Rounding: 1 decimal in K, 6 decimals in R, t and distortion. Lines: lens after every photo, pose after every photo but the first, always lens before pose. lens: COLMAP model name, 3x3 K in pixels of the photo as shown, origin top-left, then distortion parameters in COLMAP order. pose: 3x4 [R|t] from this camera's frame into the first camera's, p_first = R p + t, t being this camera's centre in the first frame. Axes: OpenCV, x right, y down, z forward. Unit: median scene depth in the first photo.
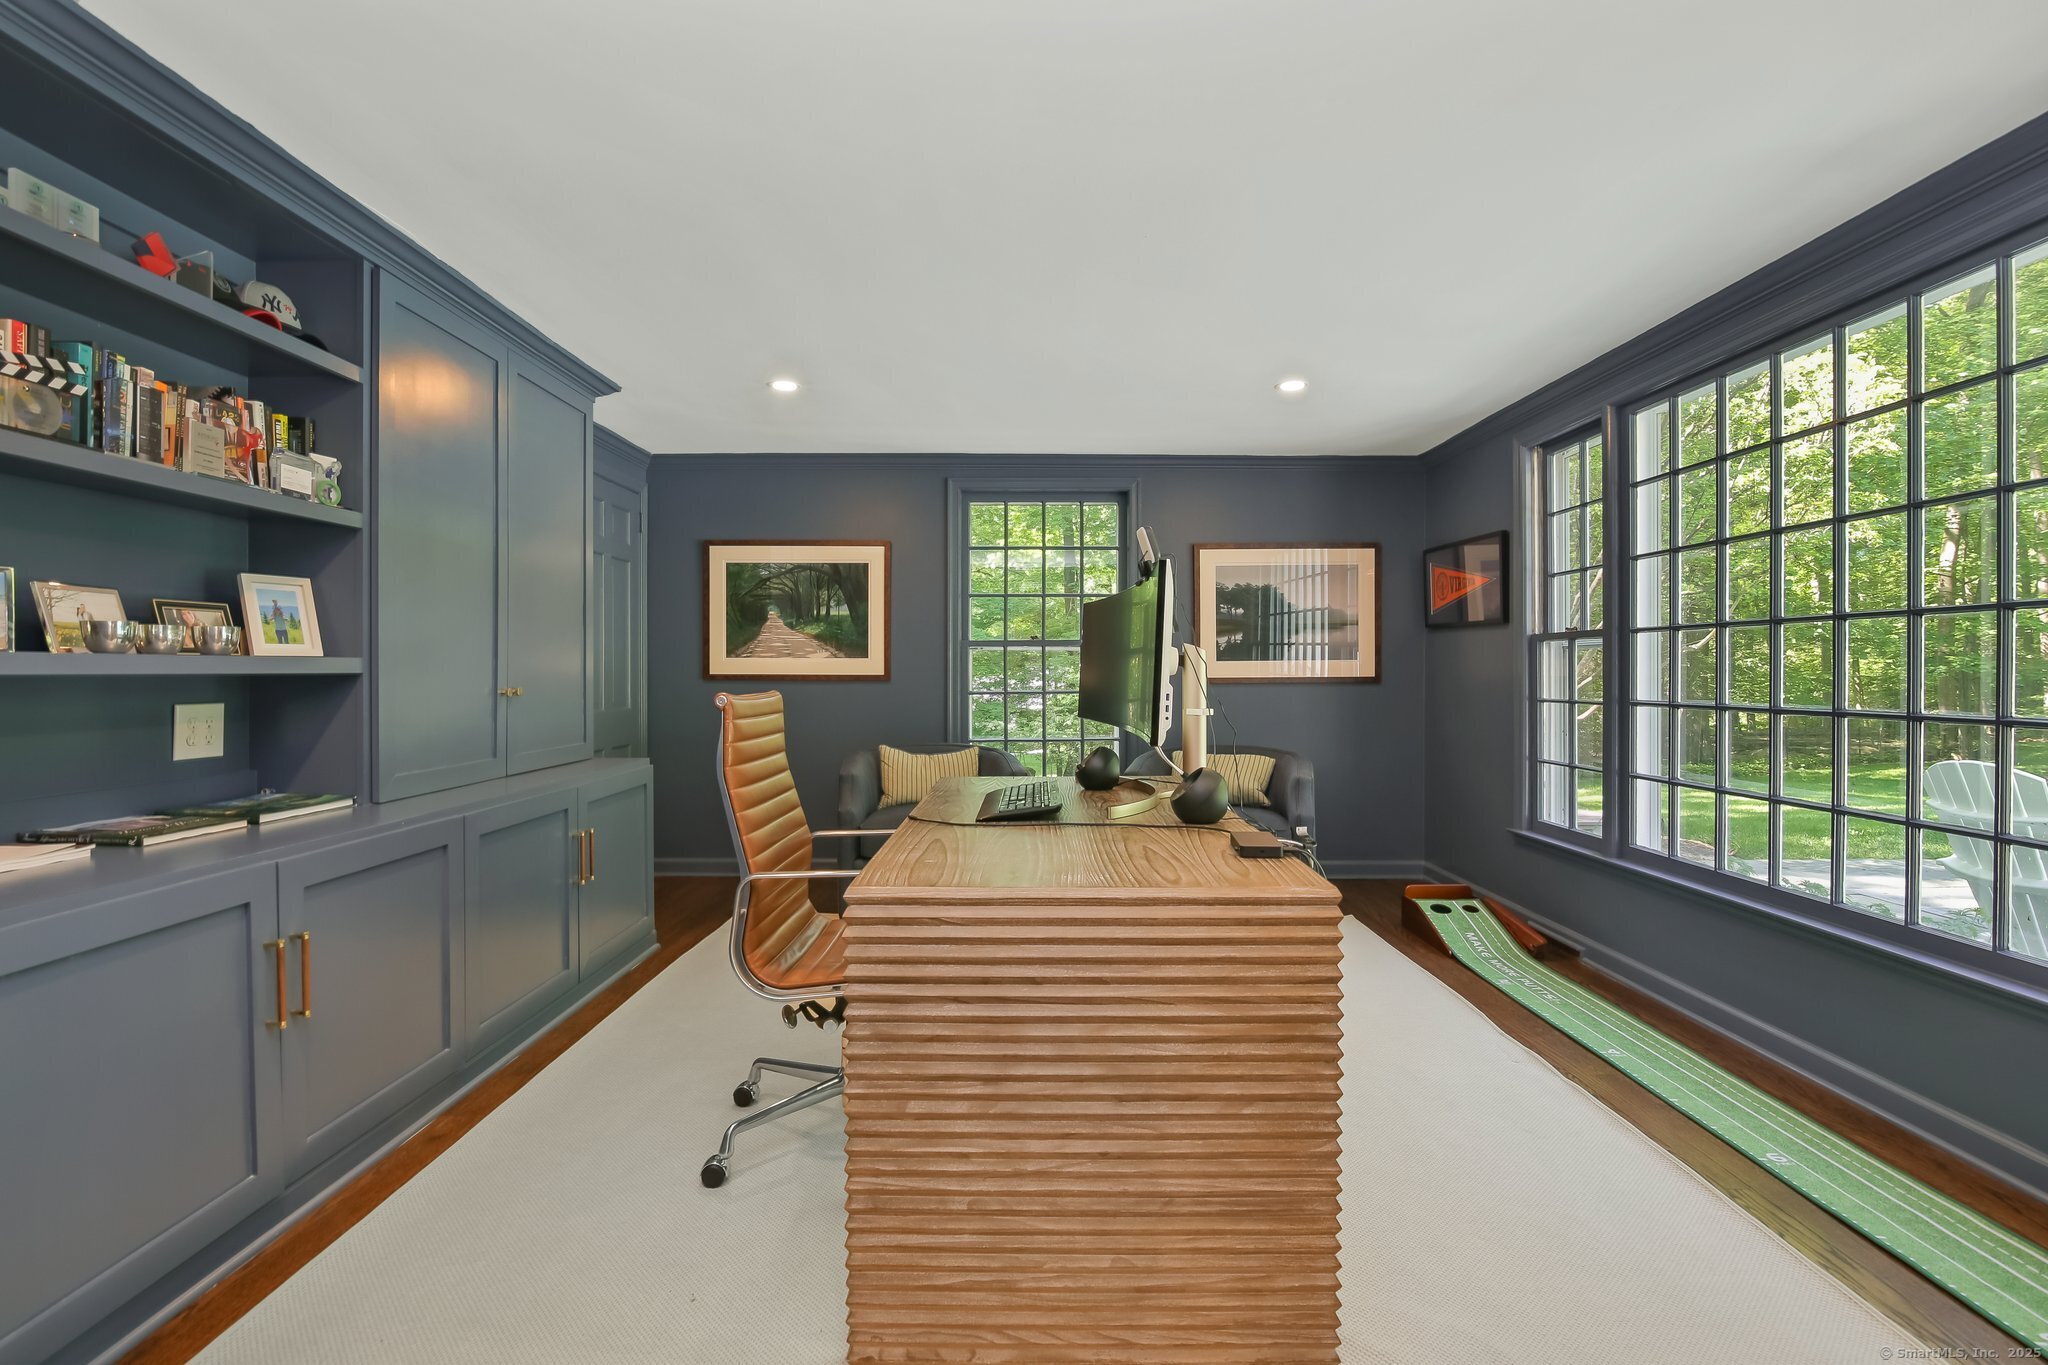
lens RADIAL K [[951.5, 0, 1017.2], [0, 951.5, 677.2], [0, 0, 1]] dist [-0.019849, 0.000762]
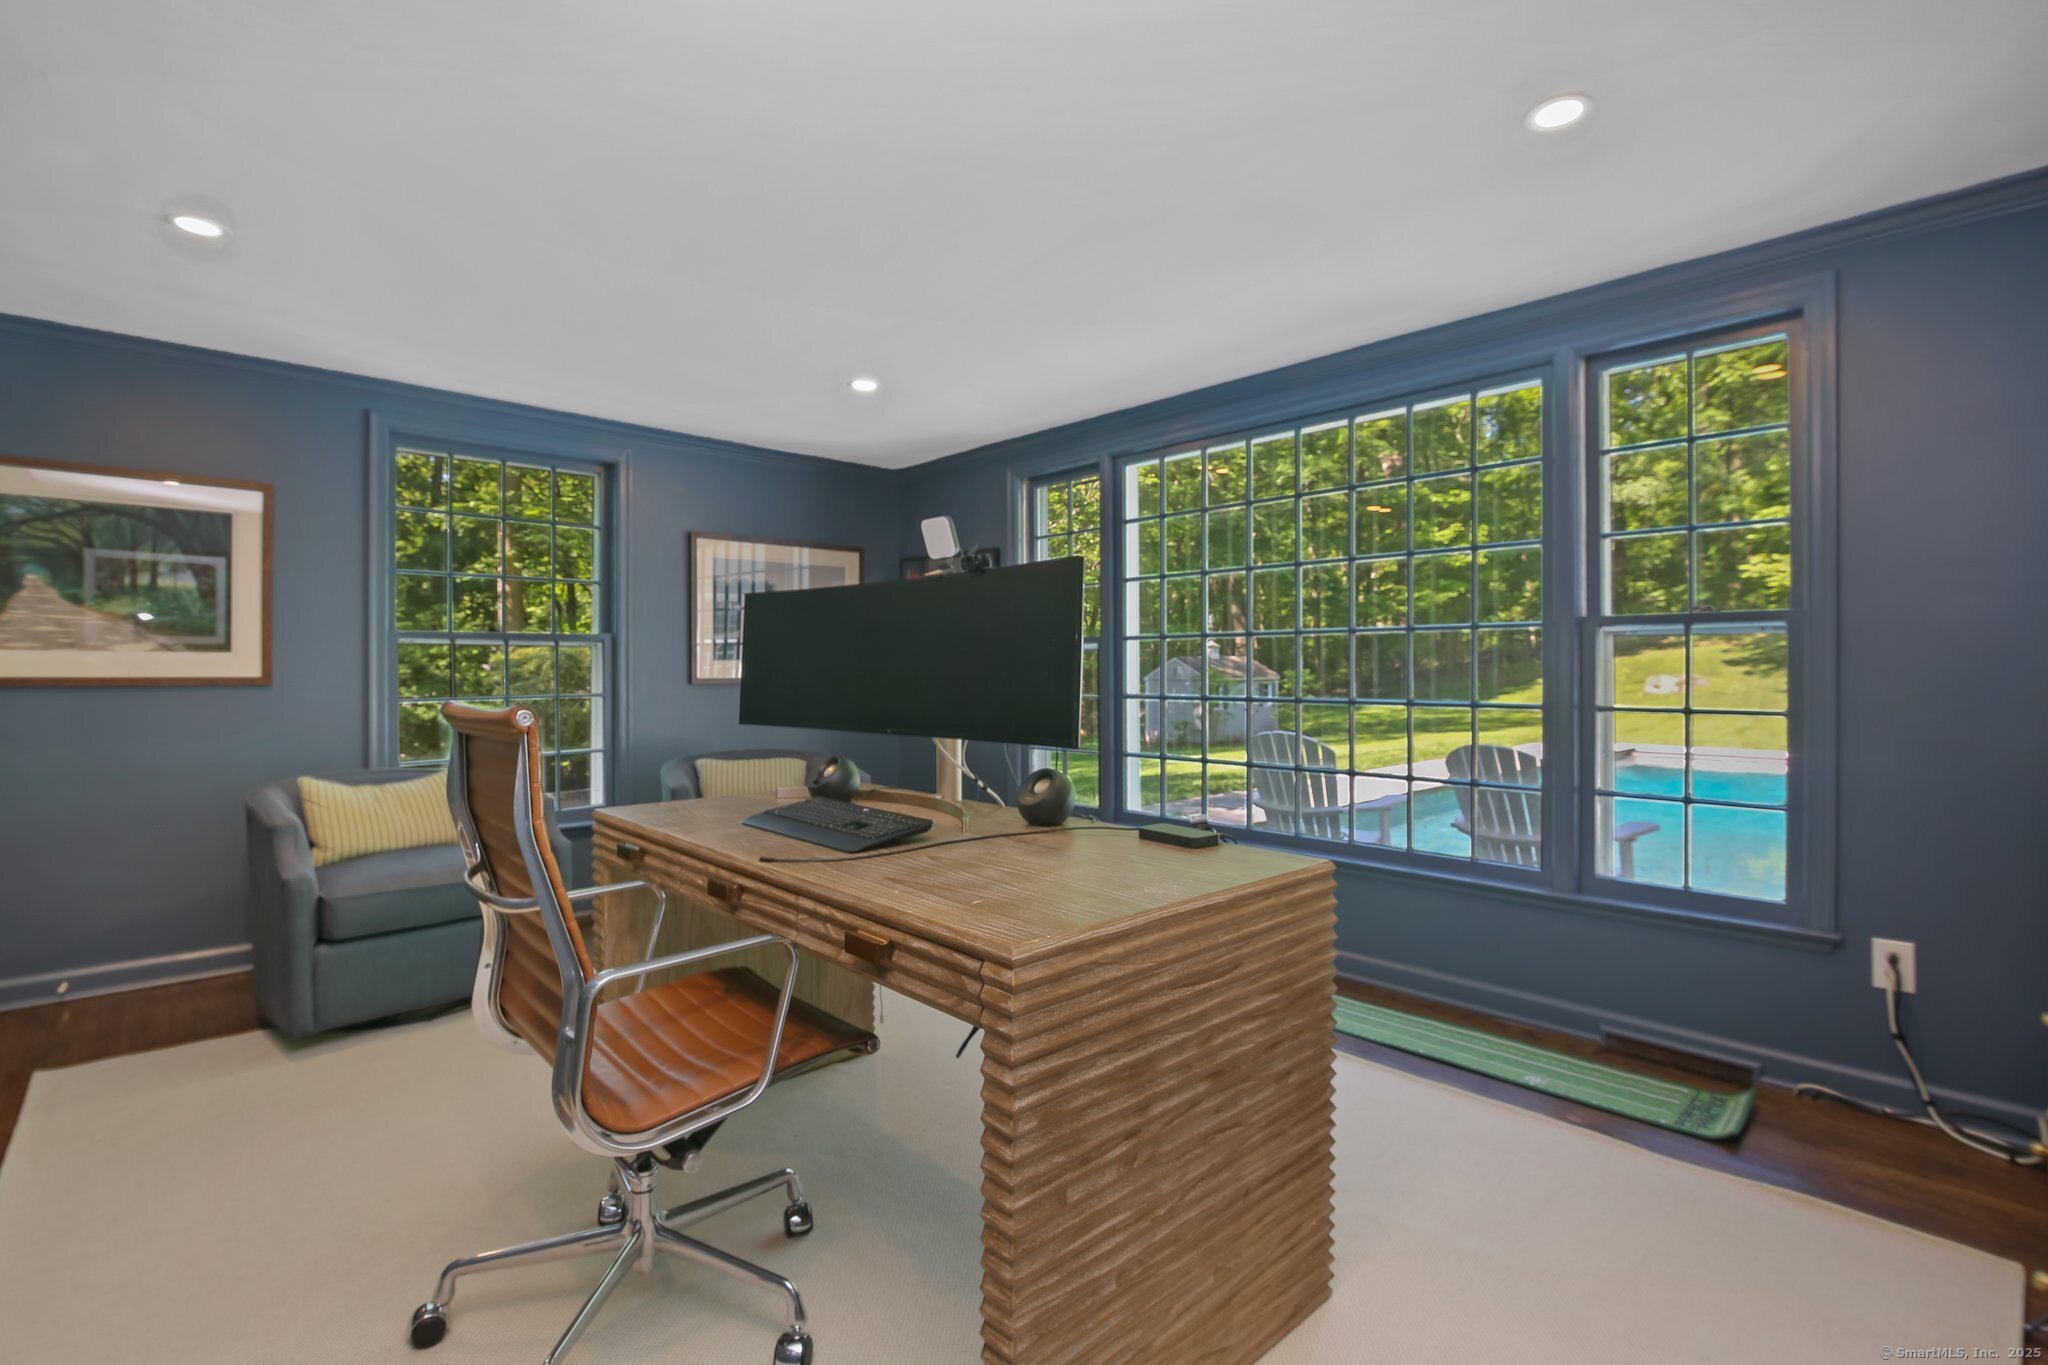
lens RADIAL K [[951.5, 0, 1017.2], [0, 951.5, 677.2], [0, 0, 1]] dist [-0.019849, 0.000762]
pose [[0.728498, -0.004803, 0.685031, -0.209192], [0.003144, 0.999988, 0.003668, -0.003016], [-0.685041, -0.000518, 0.728504, 0.122937]]
